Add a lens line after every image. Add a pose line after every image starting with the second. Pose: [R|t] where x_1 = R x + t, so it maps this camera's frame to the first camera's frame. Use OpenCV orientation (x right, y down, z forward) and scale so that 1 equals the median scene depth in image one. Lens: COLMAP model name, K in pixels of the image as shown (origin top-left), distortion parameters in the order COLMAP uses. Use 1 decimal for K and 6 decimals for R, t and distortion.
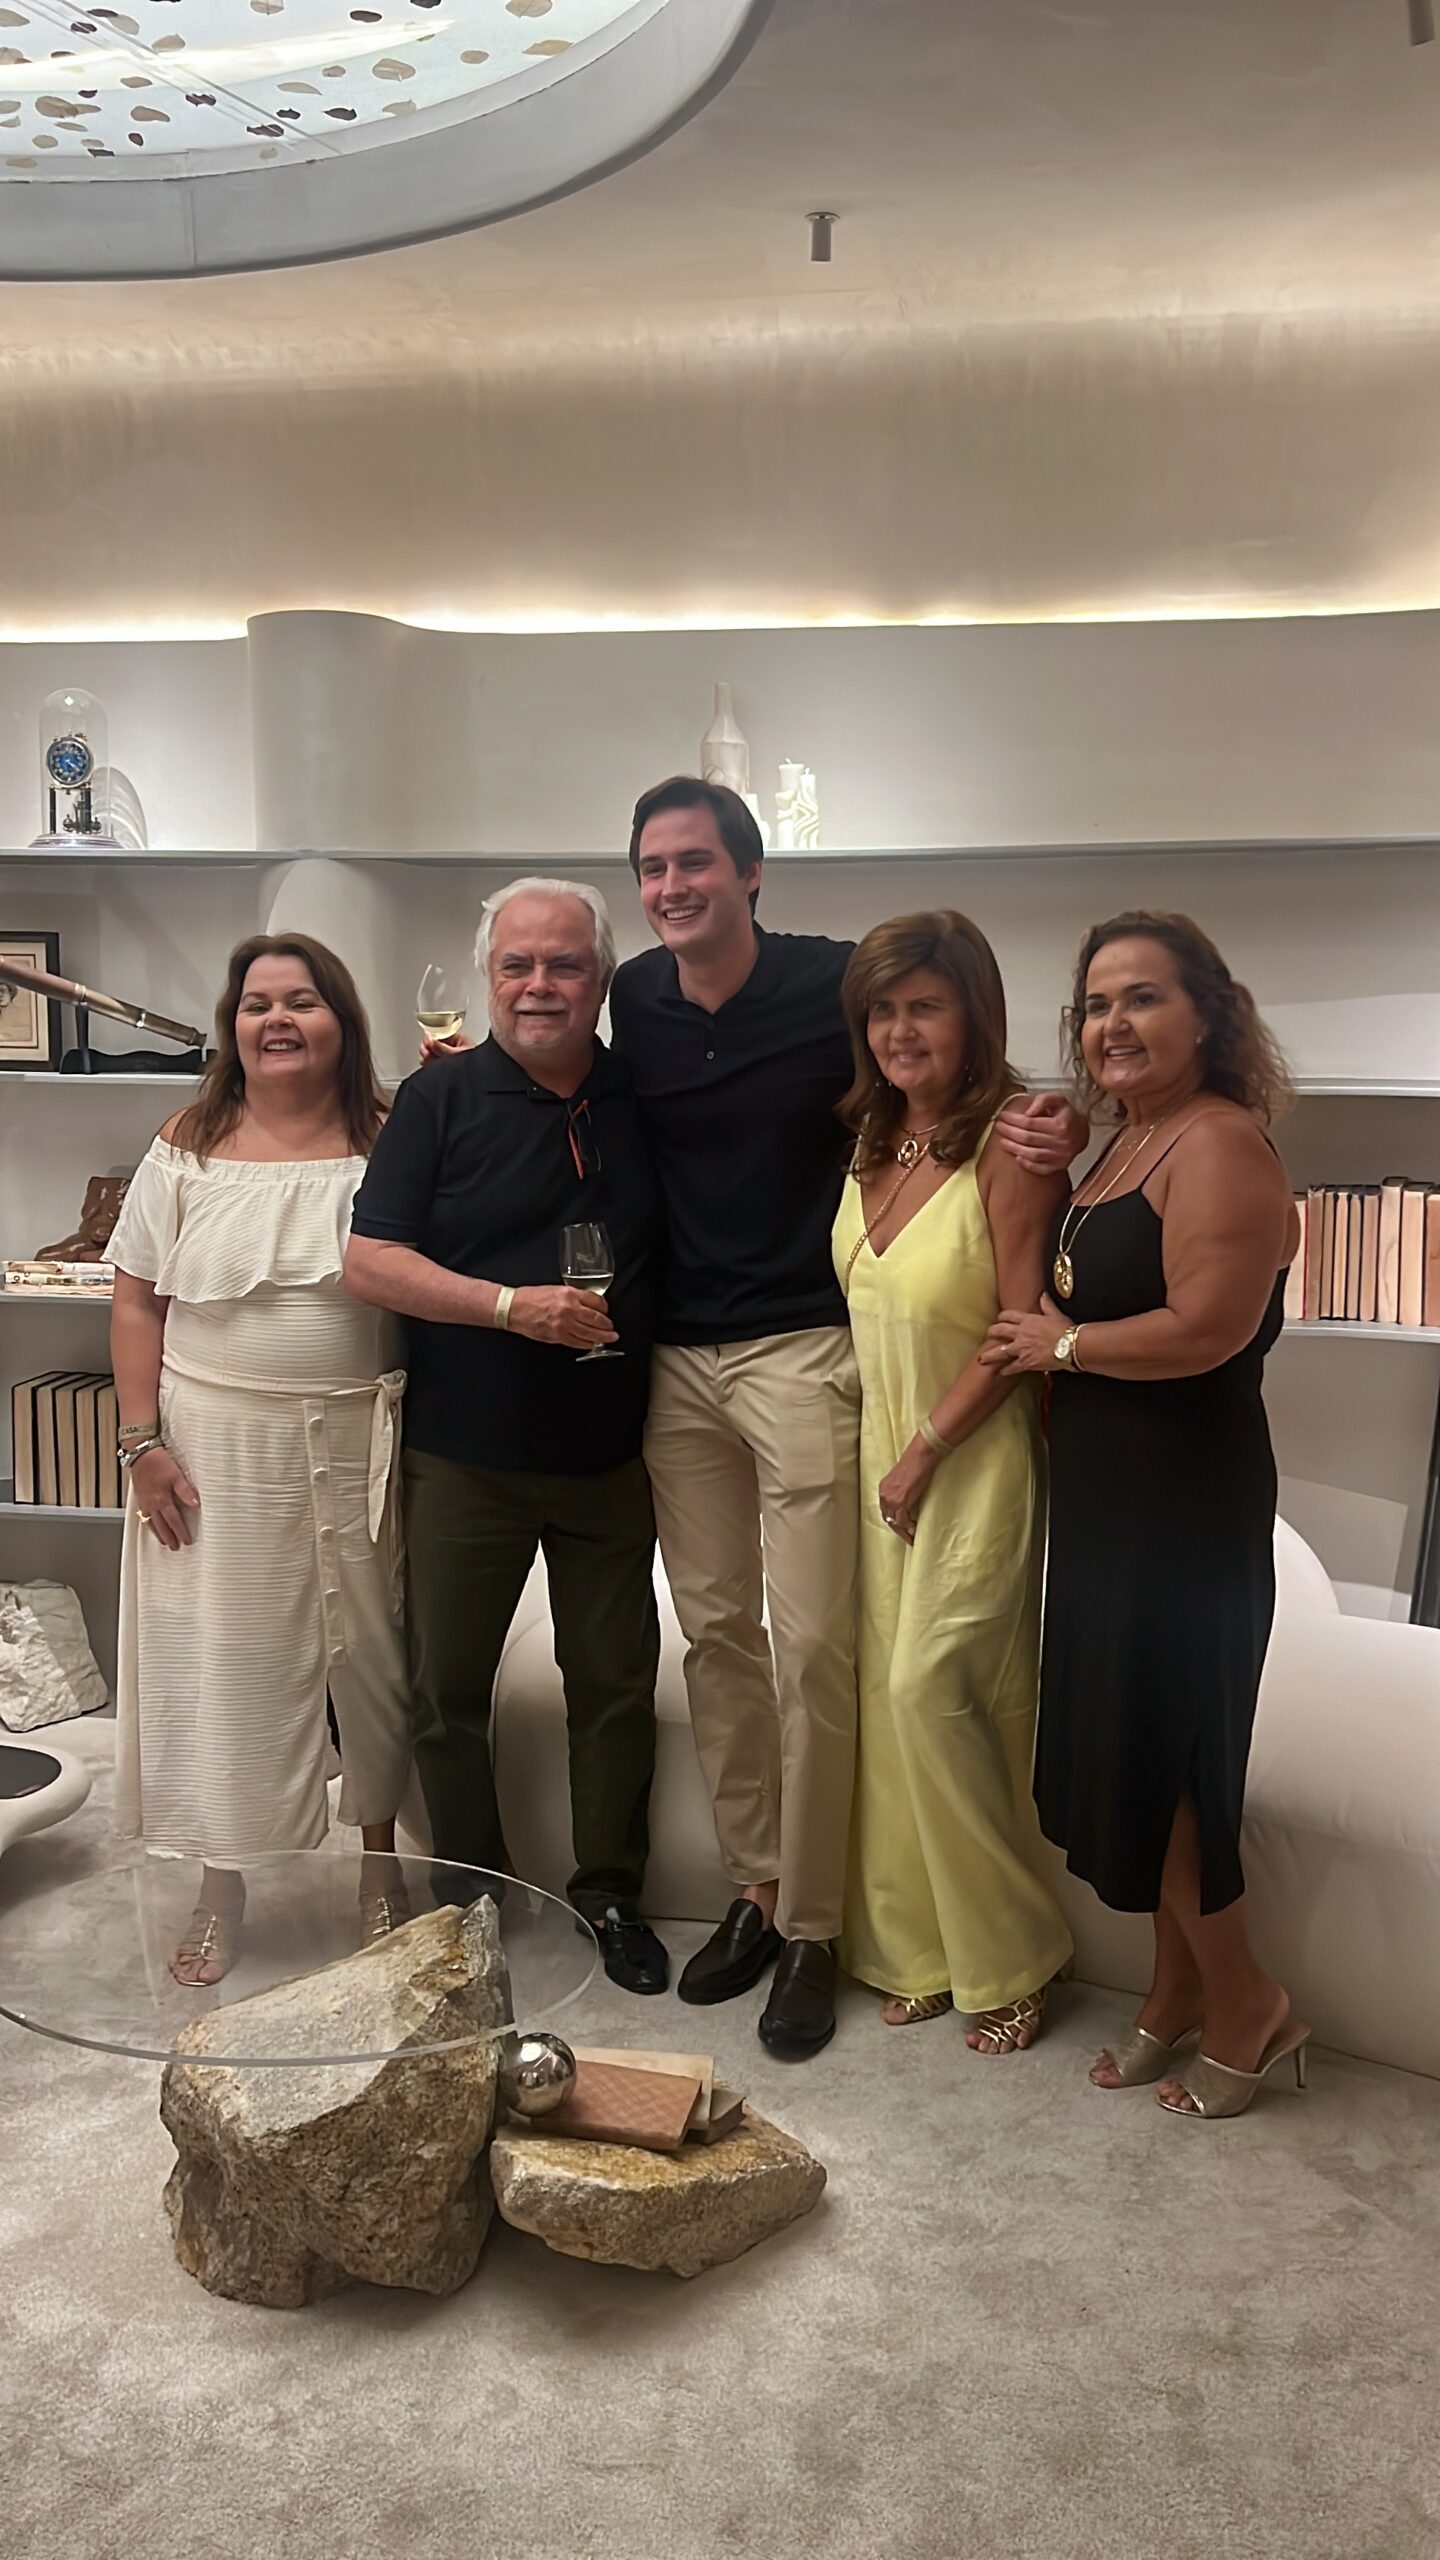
lens RADIAL K [[2230.7, 0, 770.5], [0, 2230.7, 1279.0], [0, 0, 1]] dist [0.041901, -0.043655]
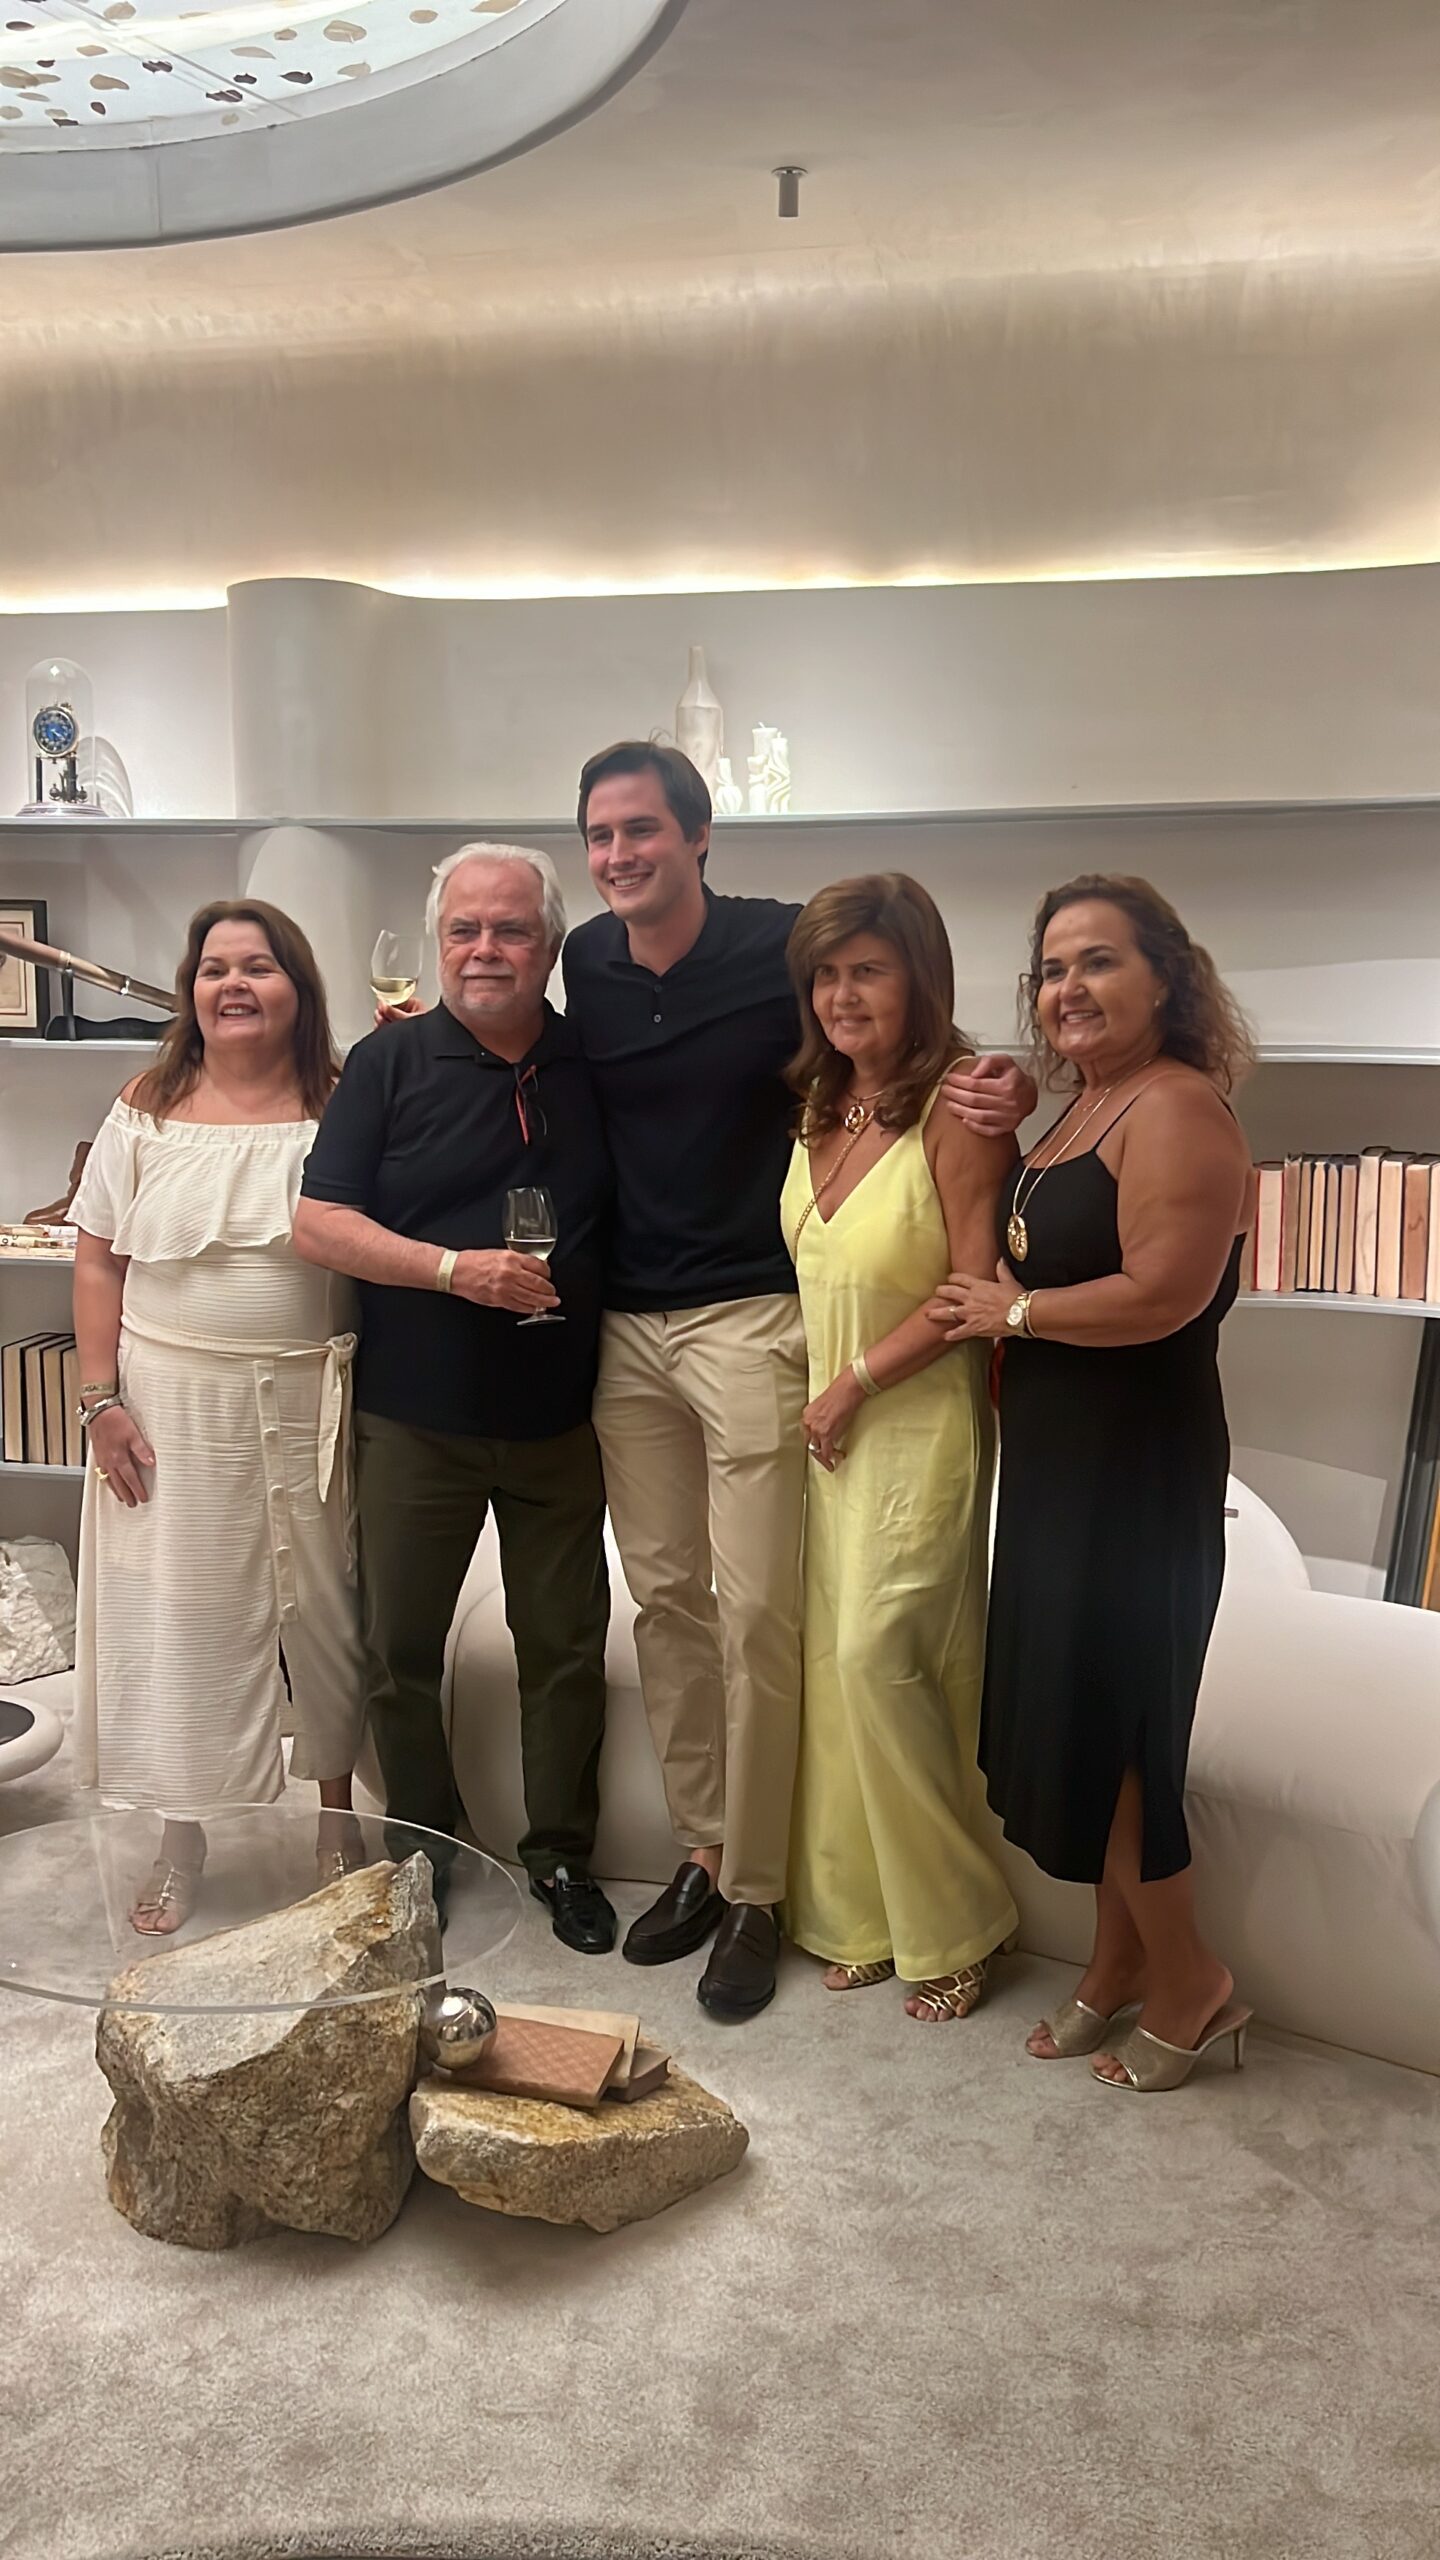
lens RADIAL K [[2230.7, 0, 687.6], [0, 2230.7, 1287.0], [0, 0, 1]] dist [0.041901, -0.043655]
pose [[0.998306, 0.007765, -0.057659, 0.044613], [-0.006807, 0.999836, 0.016798, 0.002186], [0.057780, -0.016377, 0.998195, 0.001747]]
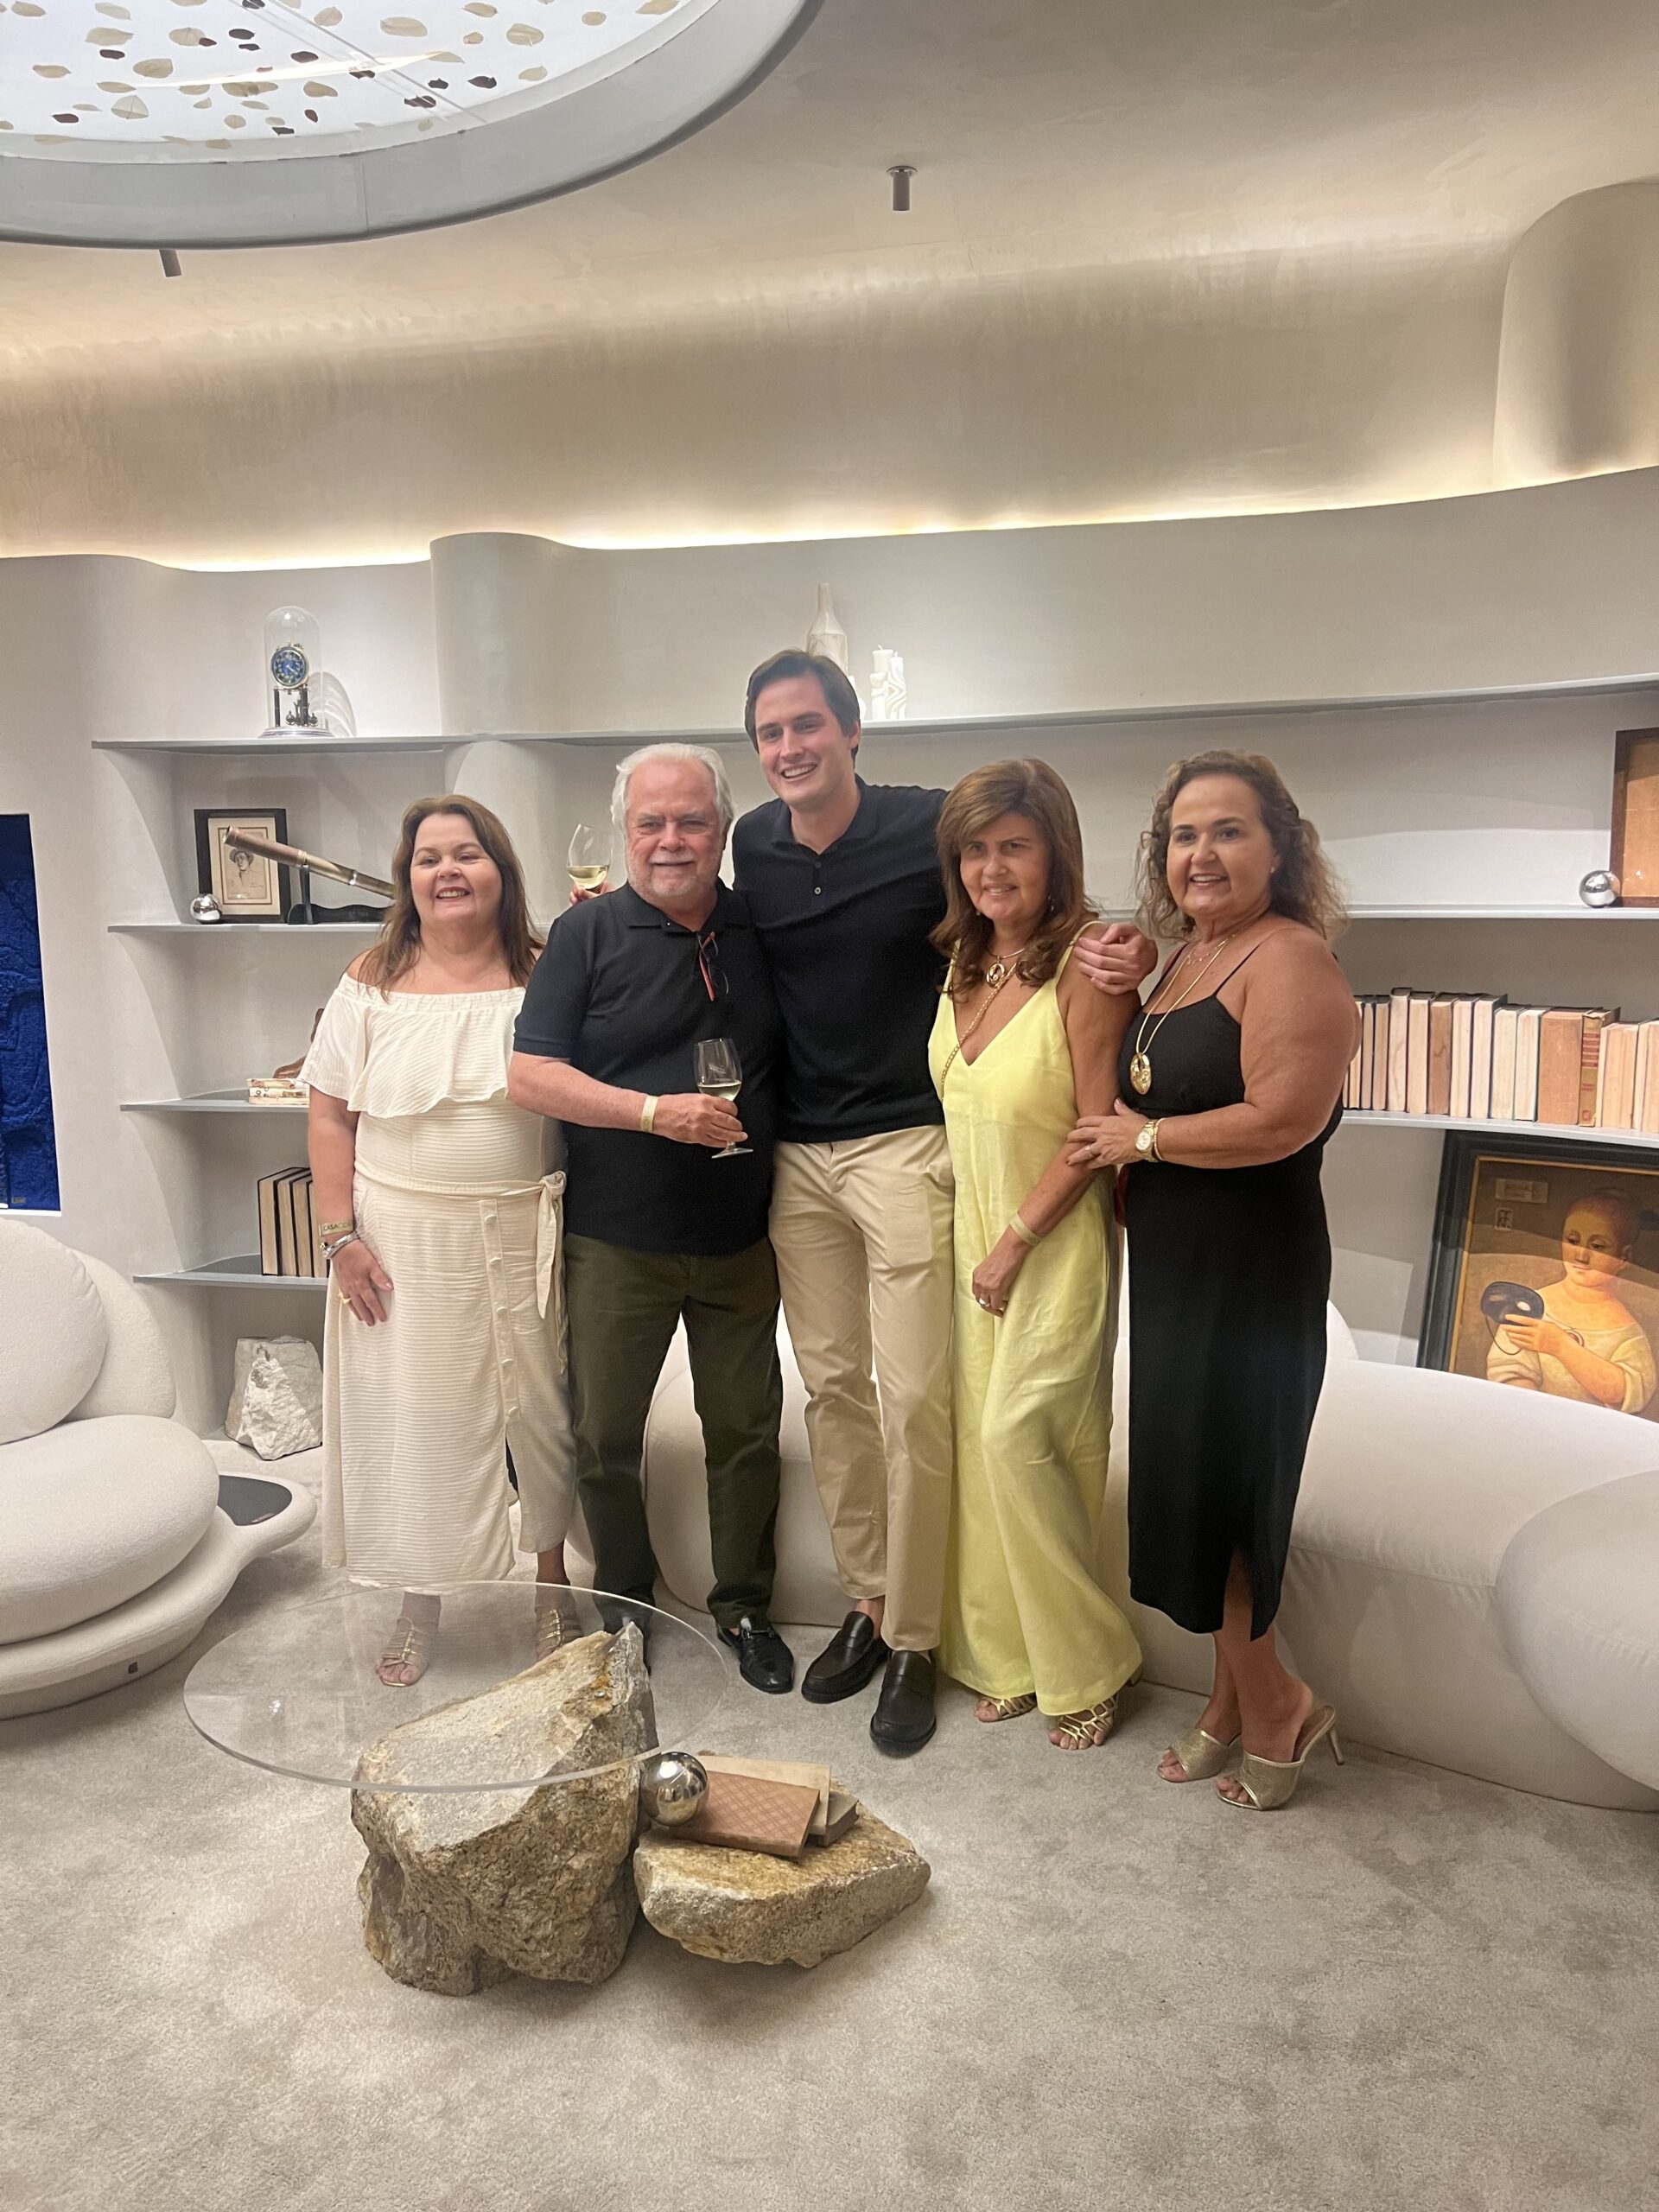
lens RADIAL K [[1676.3, 0, 808.2], [0, 1676.3, 1116.7], [0, 0, 1]] dist [0.043884, -0.054871]
pose [[0.998965, -0.016057, -0.042559, 0.004597], [0.017019, 0.999606, 0.022321, -0.003370], [0.042184, -0.023023, 0.998845, 0.126783]]
